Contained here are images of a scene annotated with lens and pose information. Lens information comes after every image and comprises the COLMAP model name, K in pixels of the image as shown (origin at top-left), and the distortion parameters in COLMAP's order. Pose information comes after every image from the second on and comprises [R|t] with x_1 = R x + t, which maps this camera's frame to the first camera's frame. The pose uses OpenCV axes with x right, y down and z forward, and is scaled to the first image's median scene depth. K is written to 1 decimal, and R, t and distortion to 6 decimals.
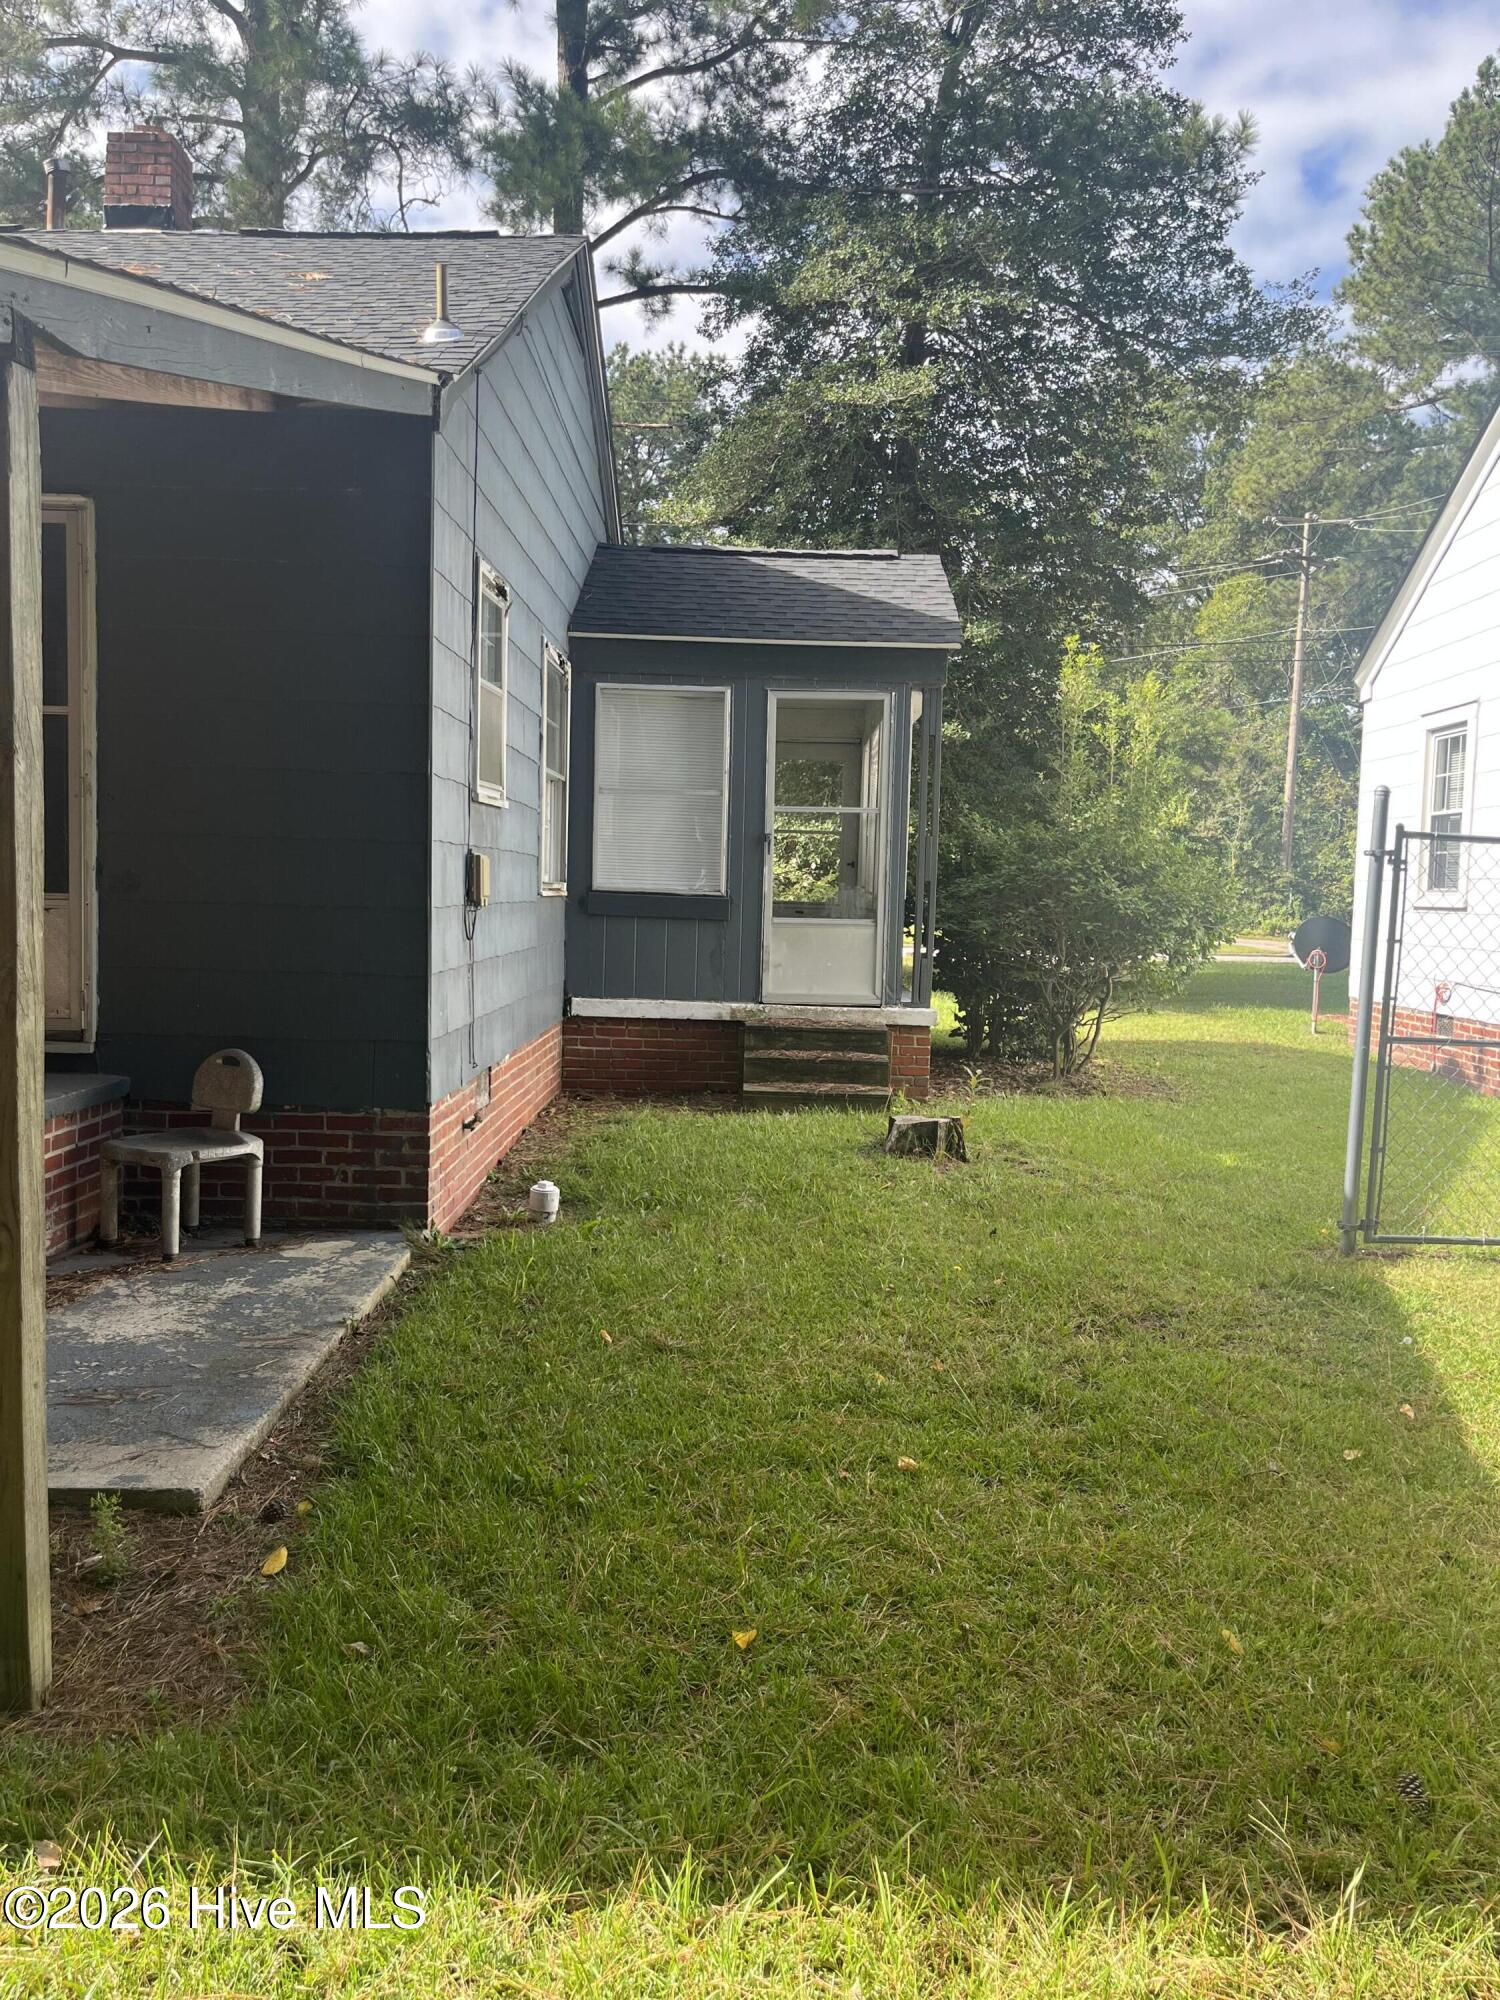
lens RADIAL K [[1628.1, 0, 750.0], [0, 1628.1, 1000.0], [0, 0, 1]] dist [0.063086, -0.087057]
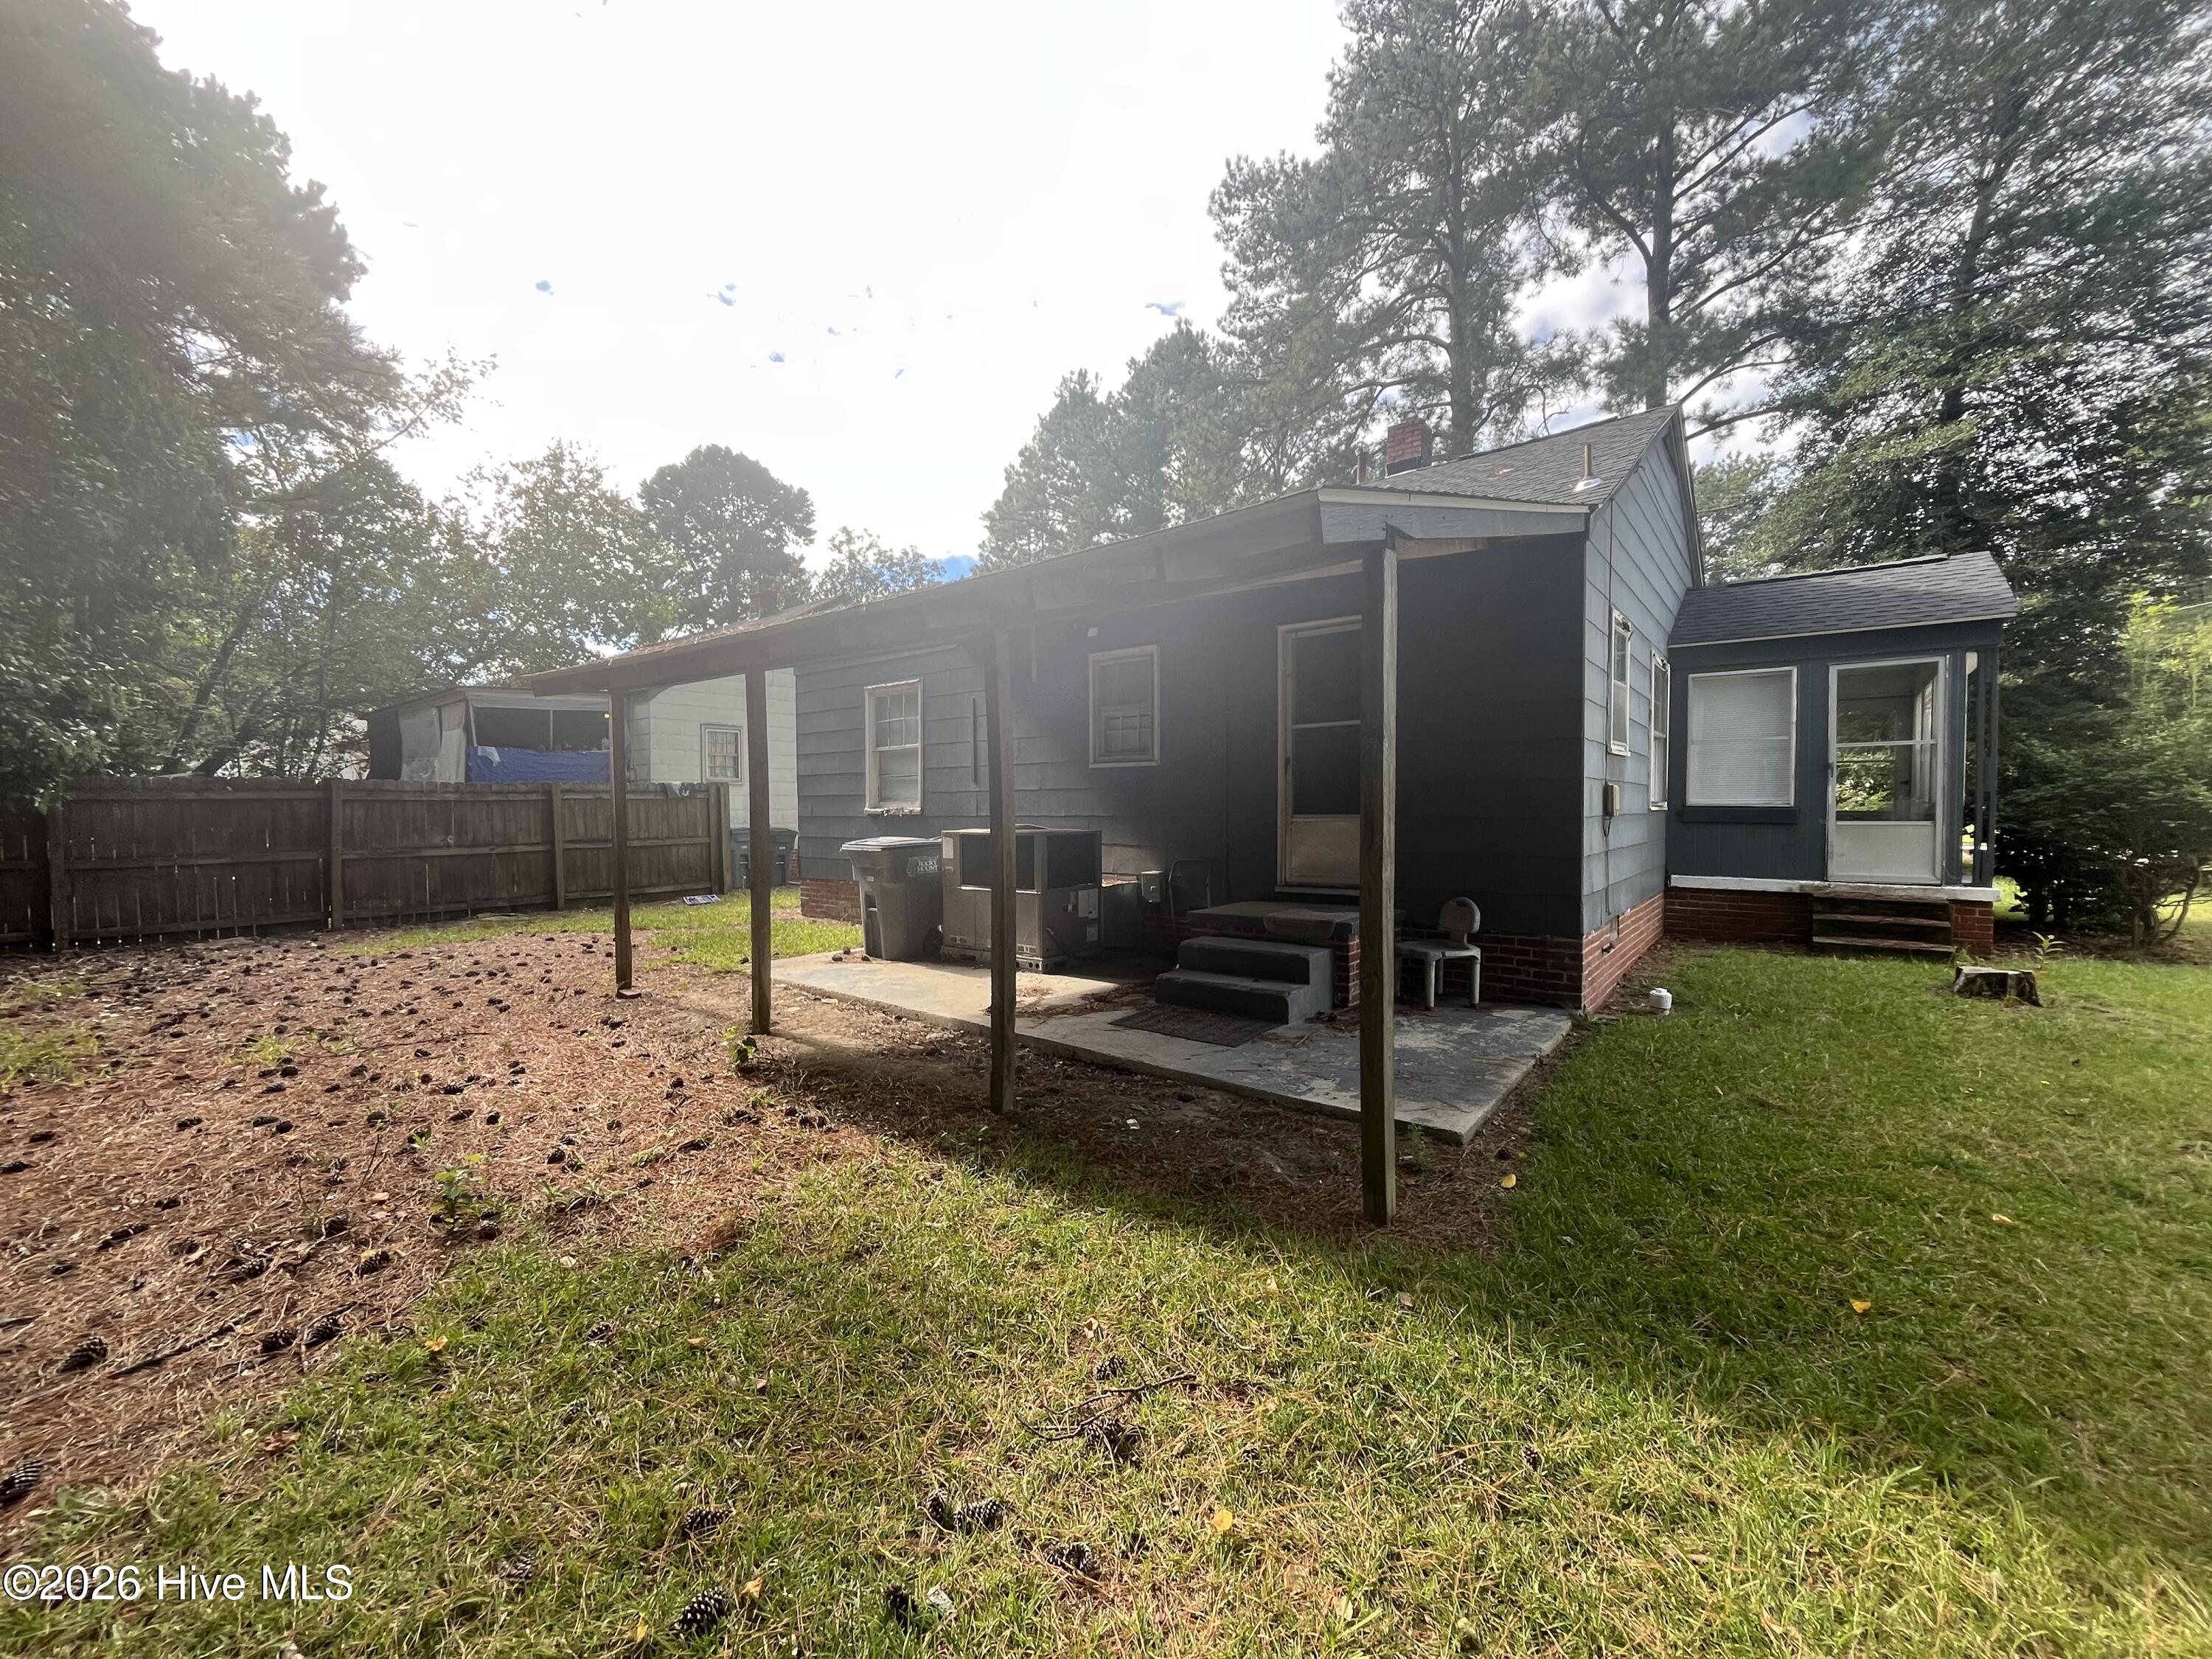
lens RADIAL K [[892.7, 0, 1097.0], [0, 892.7, 825.3], [0, 0, 1]] dist [-0.001964, -0.000122]
pose [[0.785055, -0.017248, -0.619186, -0.010517], [-0.018310, 0.998529, -0.051029, 0.004390], [0.619155, 0.051398, 0.783585, -0.016631]]
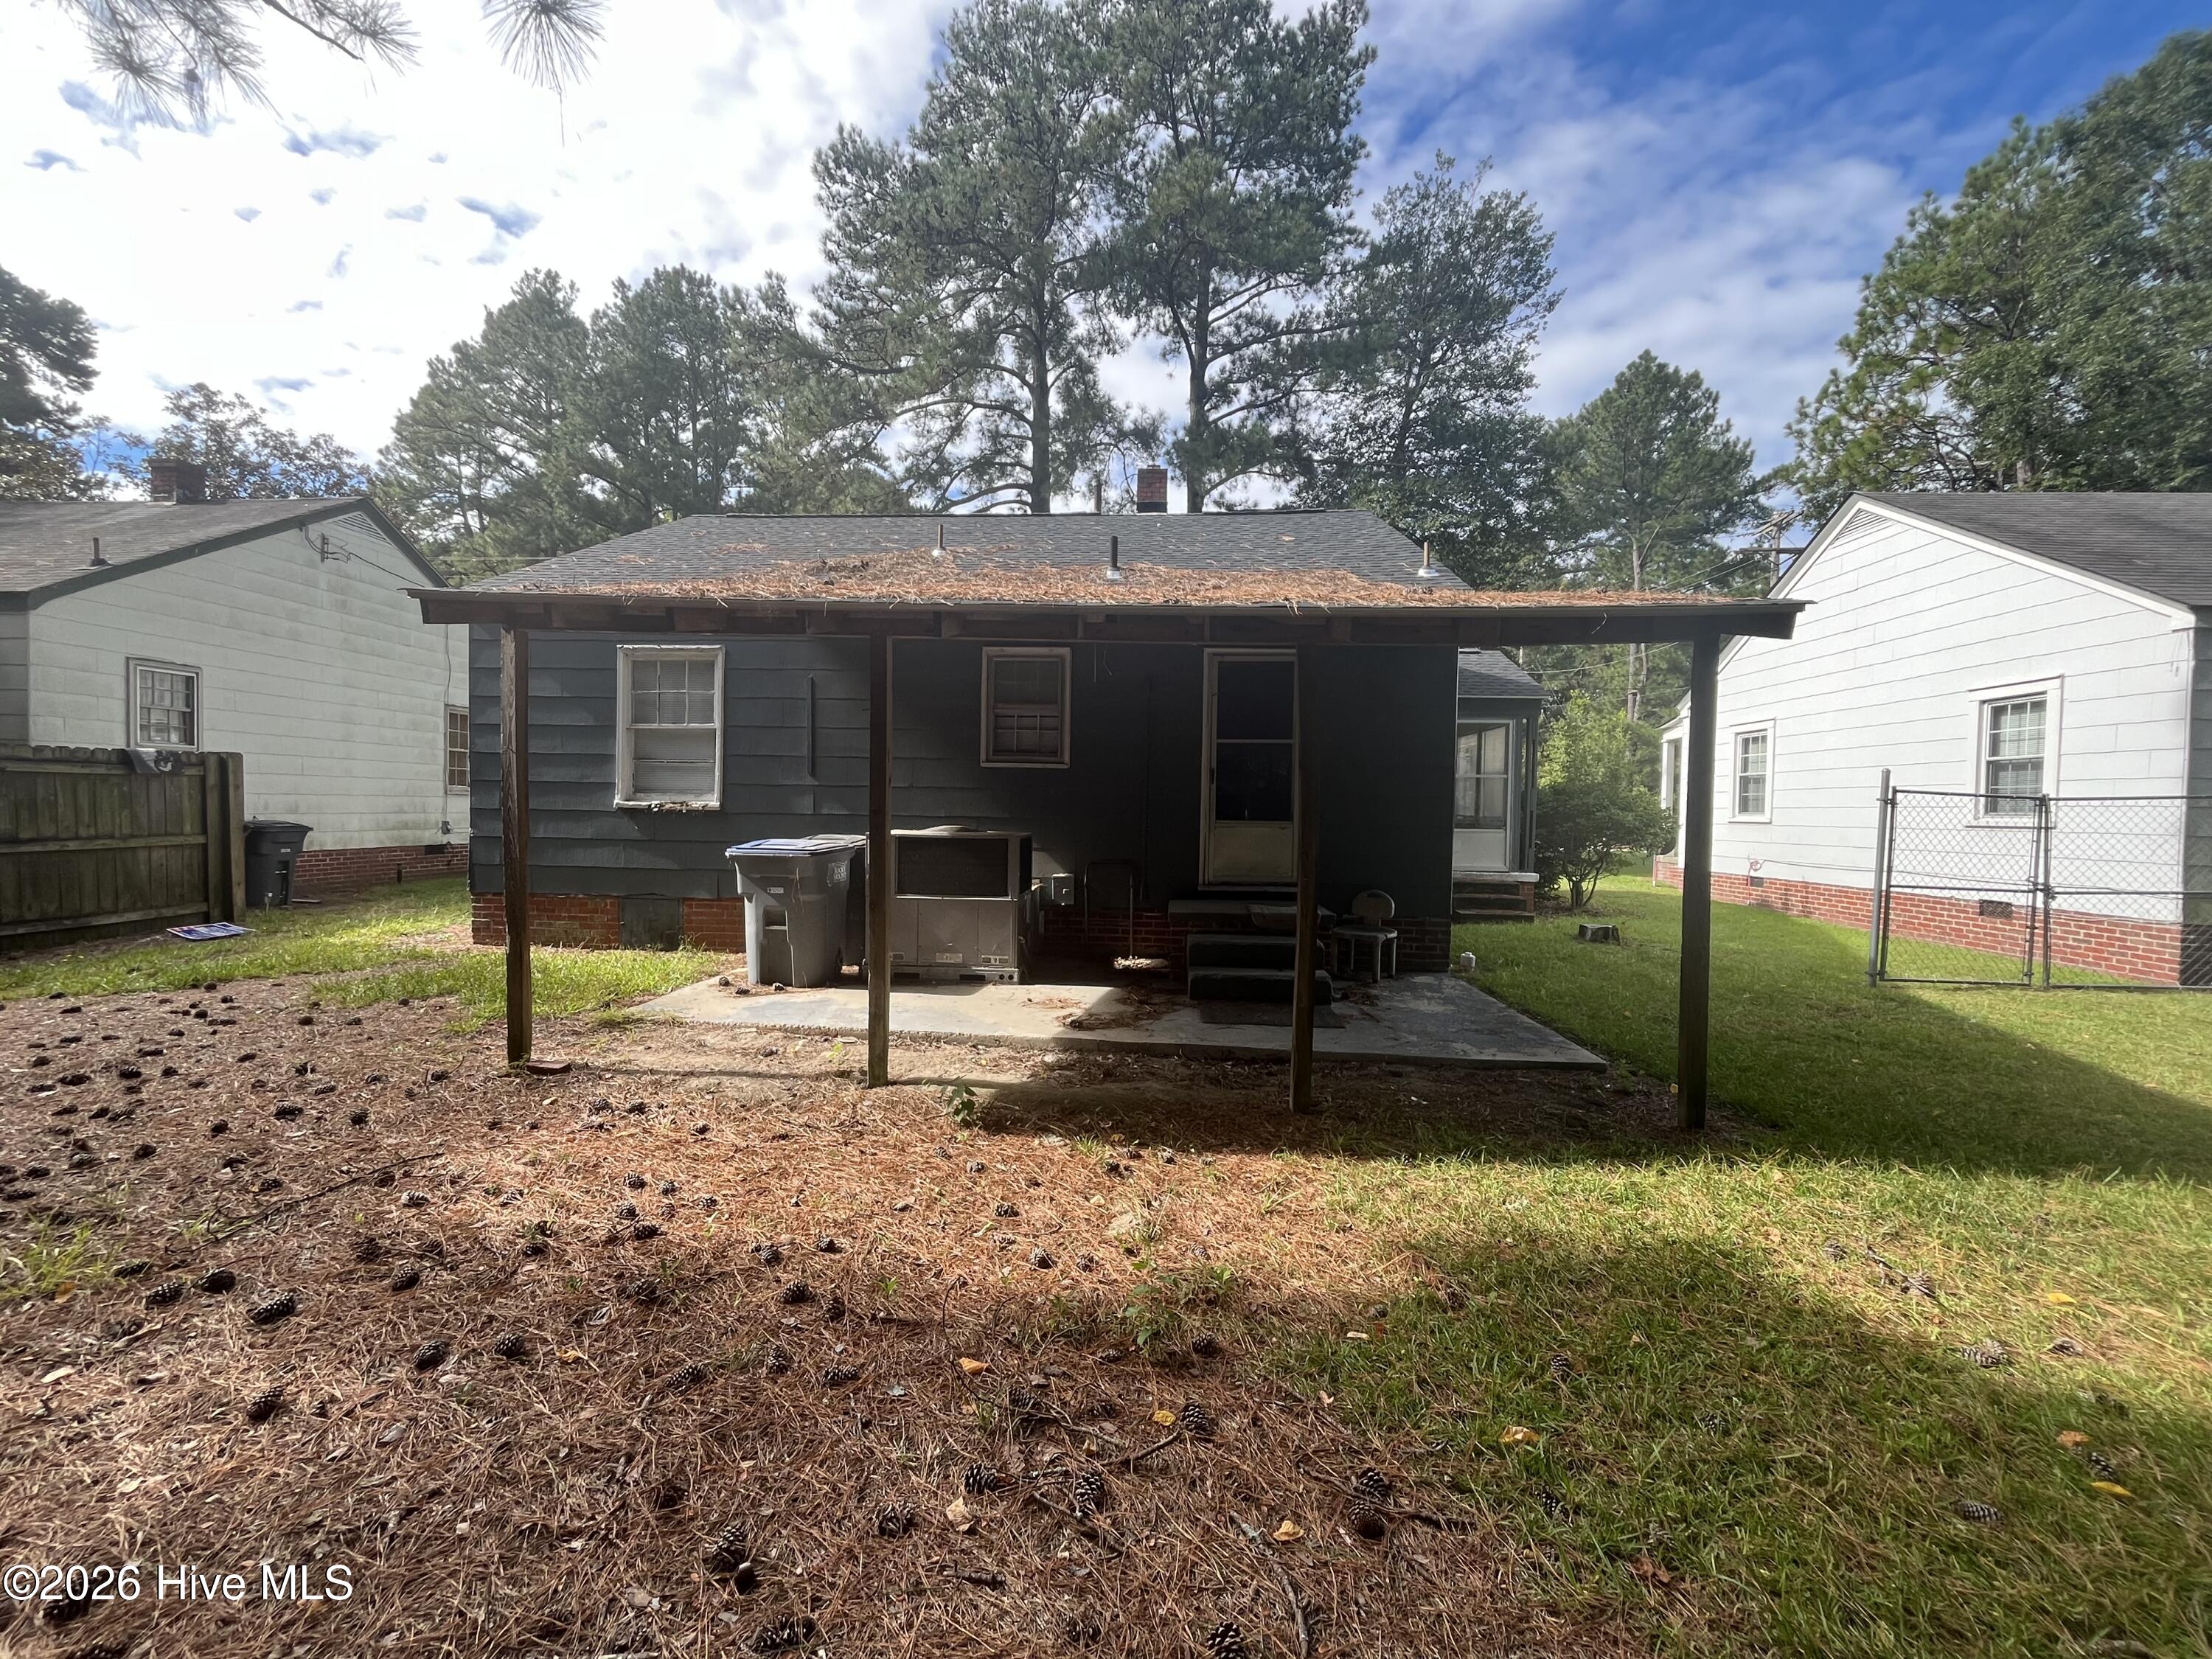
lens RADIAL K [[892.7, 0, 1097.0], [0, 892.7, 825.3], [0, 0, 1]] dist [-0.001964, -0.000122]
pose [[0.998122, -0.004993, -0.061051, -0.335163], [0.001826, 0.998655, -0.051823, 0.002036], [0.061227, 0.051614, 0.996788, -0.135302]]
